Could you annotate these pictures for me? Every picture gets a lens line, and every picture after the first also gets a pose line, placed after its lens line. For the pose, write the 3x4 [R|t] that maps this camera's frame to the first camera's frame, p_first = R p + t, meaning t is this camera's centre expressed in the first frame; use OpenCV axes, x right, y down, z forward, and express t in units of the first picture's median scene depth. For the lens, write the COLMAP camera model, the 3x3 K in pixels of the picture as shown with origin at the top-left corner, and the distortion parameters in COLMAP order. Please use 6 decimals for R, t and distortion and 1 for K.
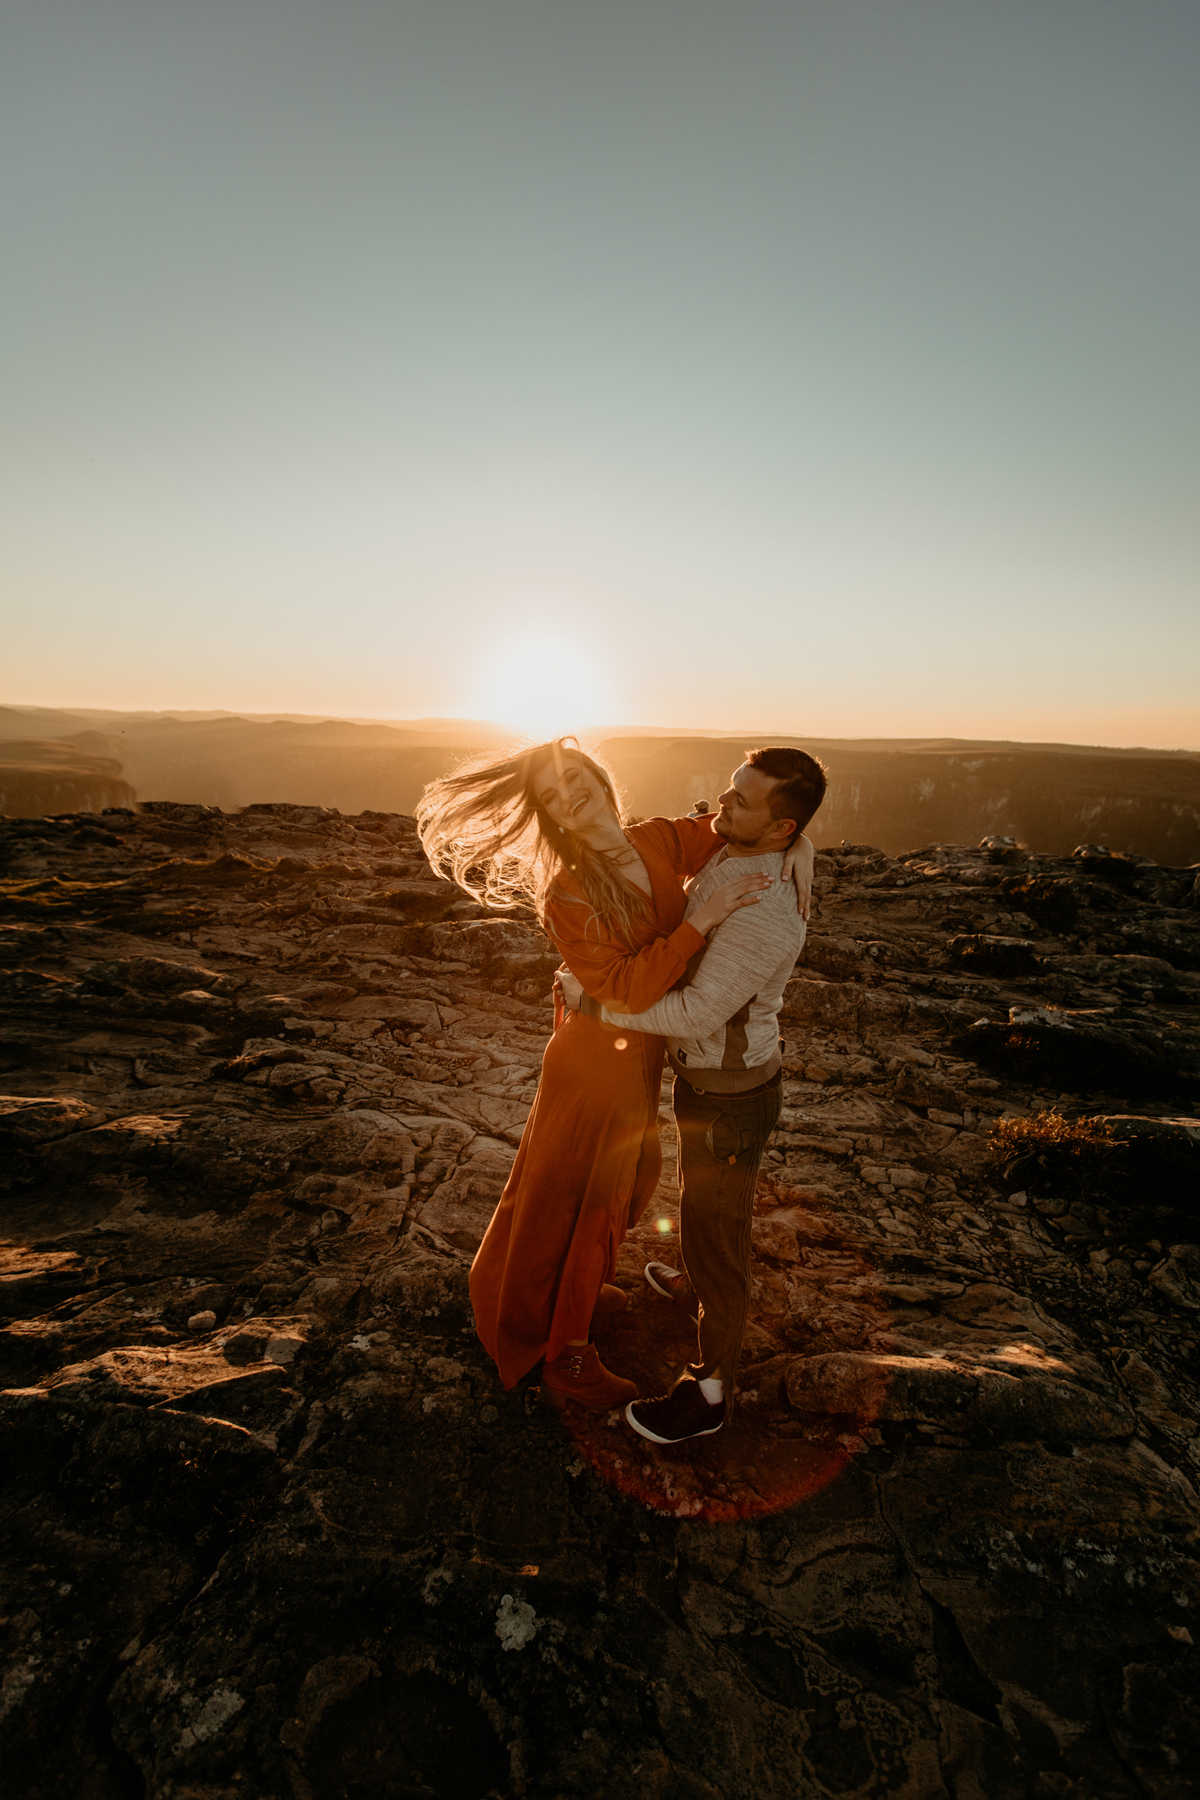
lens RADIAL K [[821.9, 0, 598.1], [0, 821.9, 924.4], [0, 0, 1]] dist [-0.007065, 0.000333]
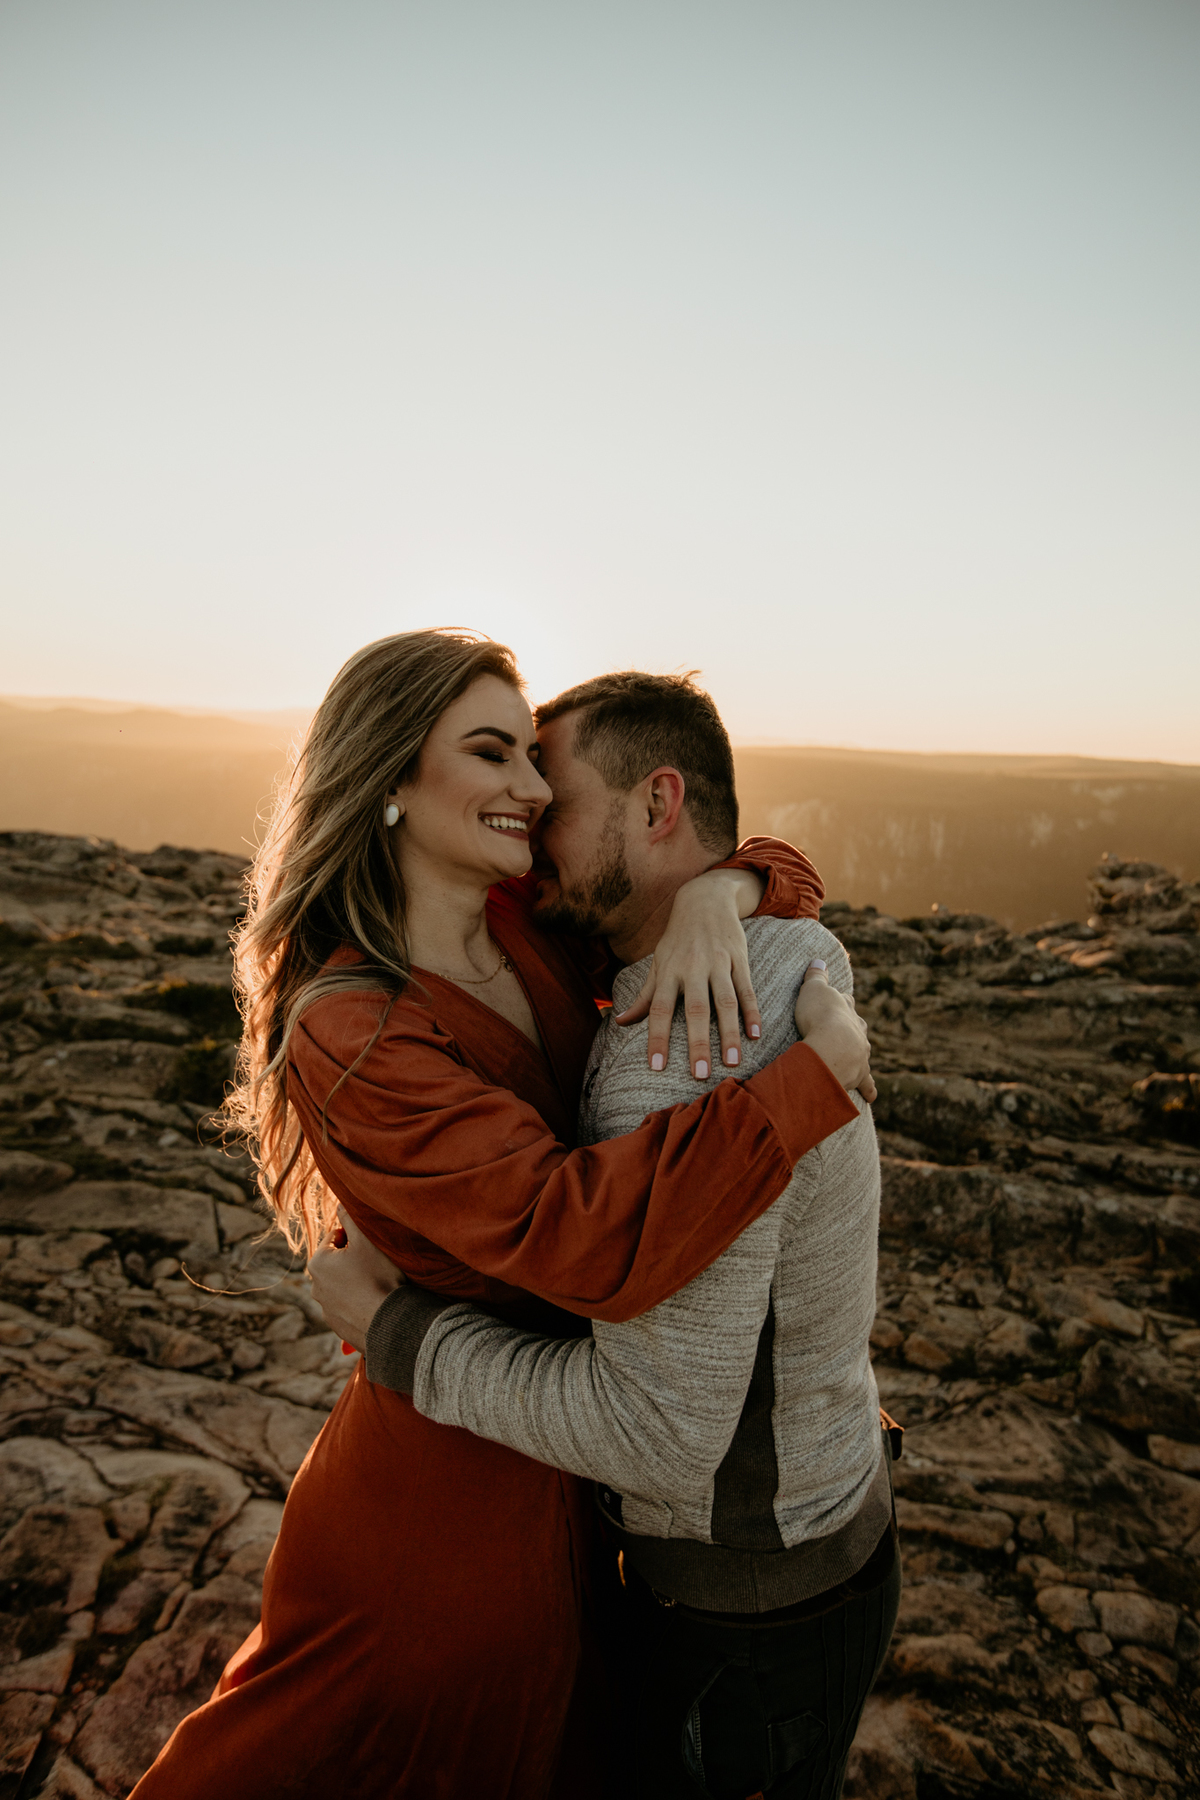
lens RADIAL K [[1254.1, 0, 603.3], [0, 1254.1, 878.2], [0, 0, 1]] dist [-0.026210, 0.049096]
pose [[0.998983, 0.016725, 0.041860, 0.019366], [-0.011730, 0.993080, -0.116850, -0.020529], [-0.043525, 0.116241, 0.992267, 0.160130]]
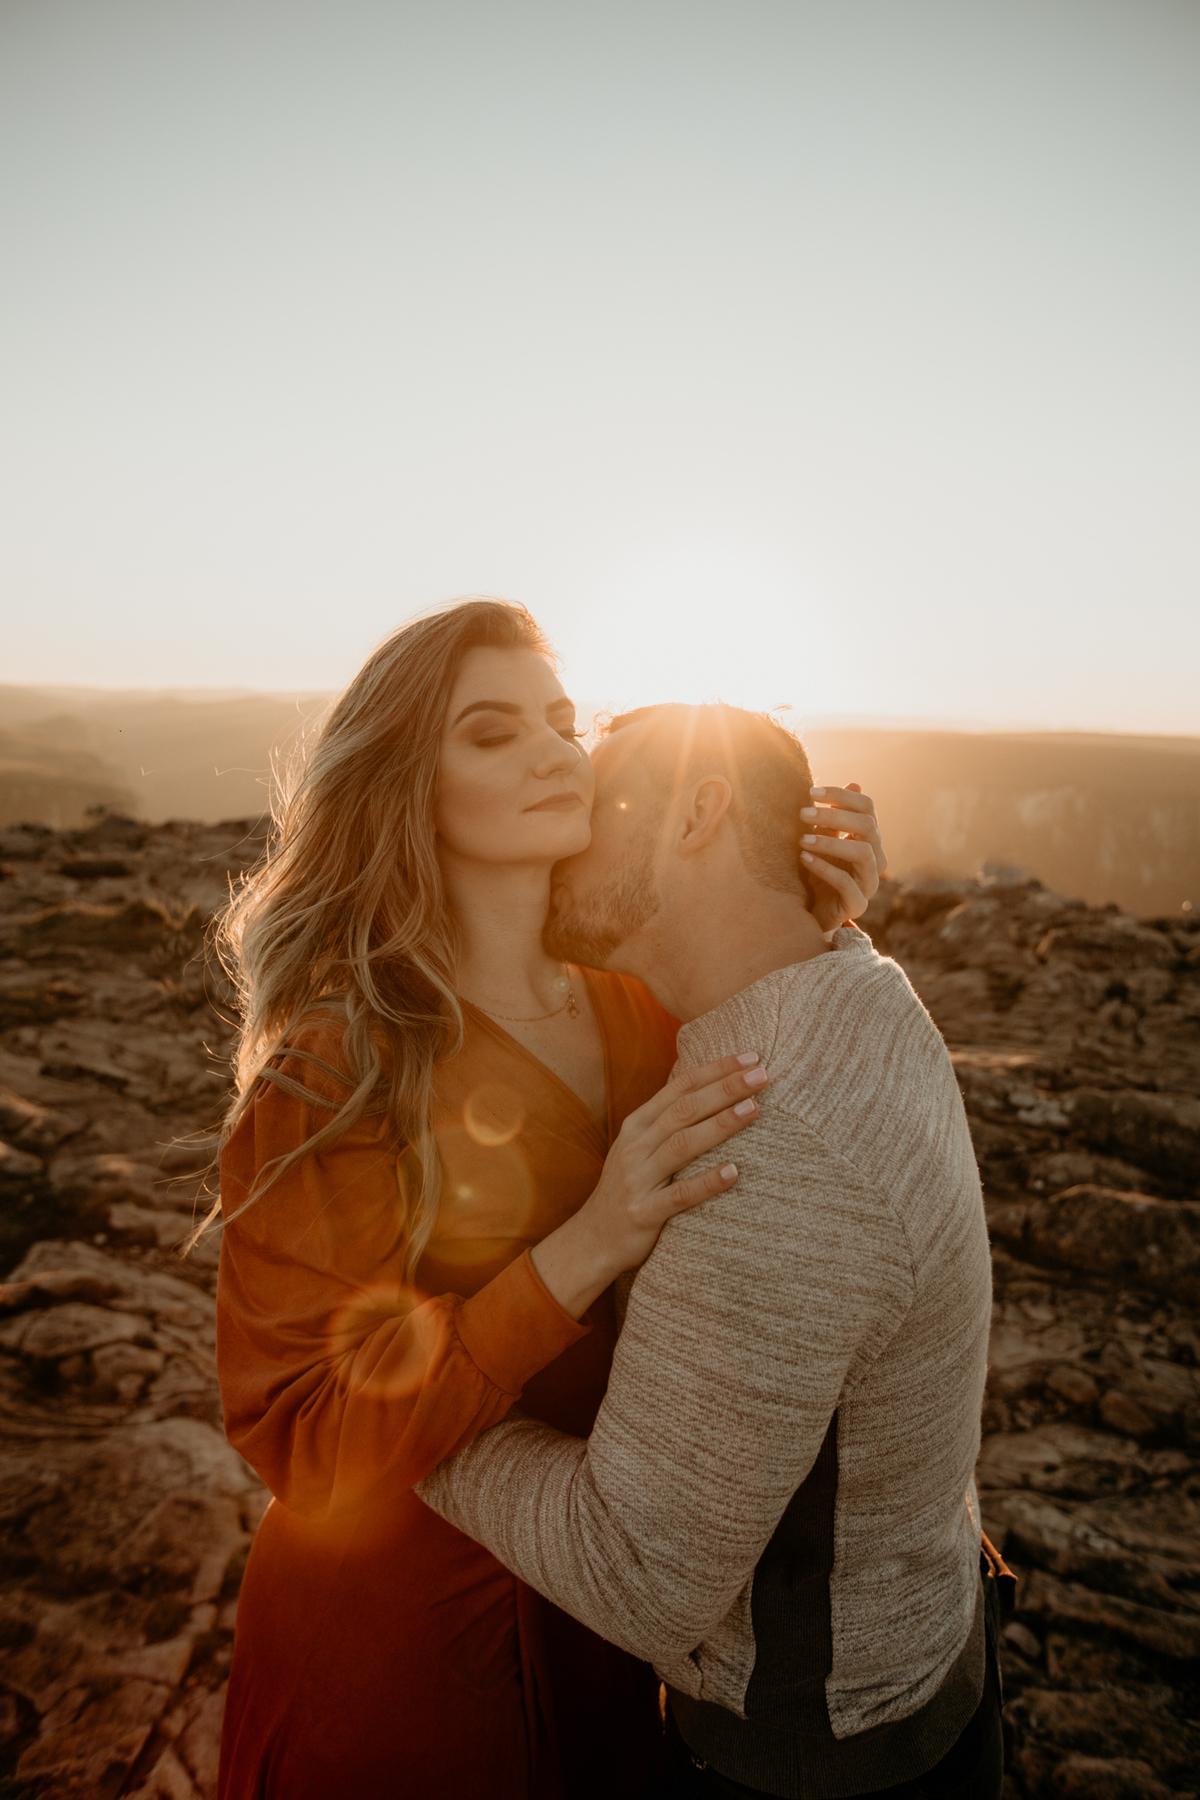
lens RADIAL K [[1254.1, 0, 592.7], [0, 1254.1, 897.7], [0, 0, 1]] dist [-0.026210, 0.049096]
pose [[0.987599, 0.027497, -0.154571, 0.060175], [-0.041343, 0.995343, -0.087087, -0.031425], [0.151456, 0.092397, 0.984136, 0.199658]]
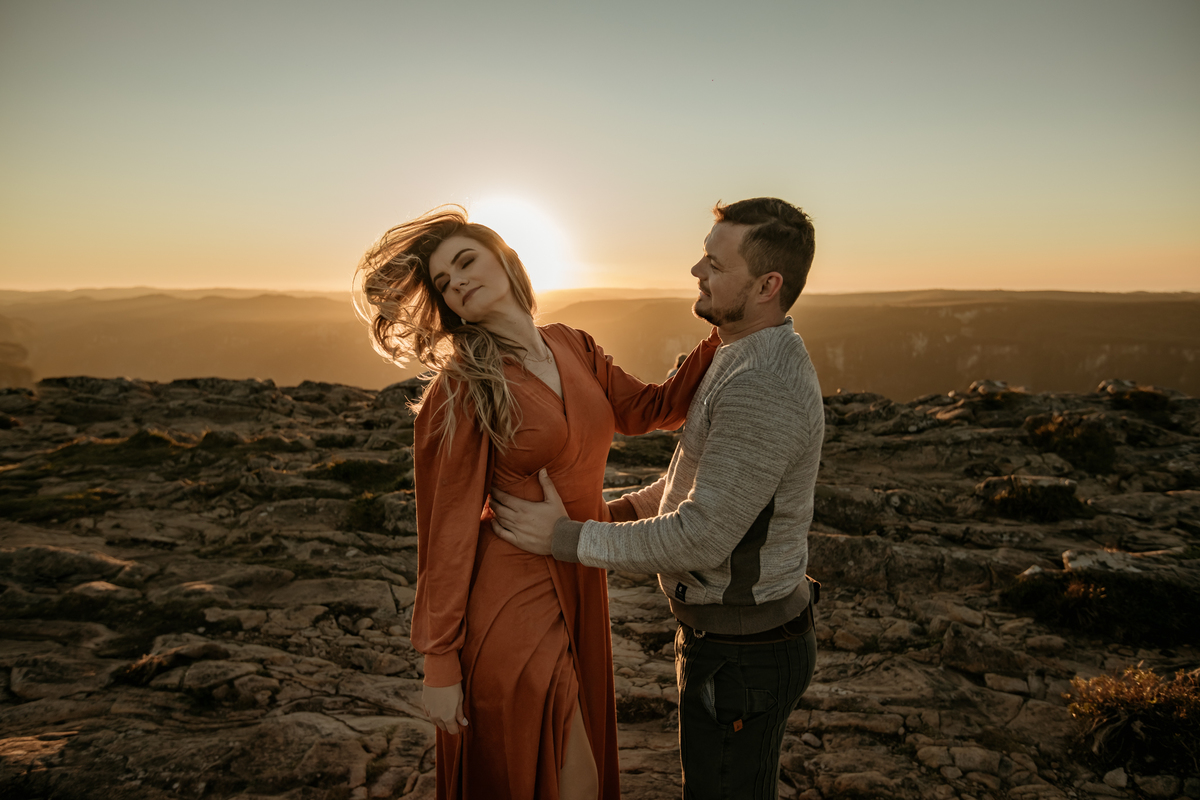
lens RADIAL K [[911.6, 0, 603.9], [0, 911.6, 397.0], [0, 0, 1]] dist [-0.021743, 0.062389]
pose [[0.998299, -0.040518, 0.041926, -0.010227], [0.045279, 0.991782, -0.119657, 0.030070], [-0.036733, 0.121352, 0.991930, 0.047979]]
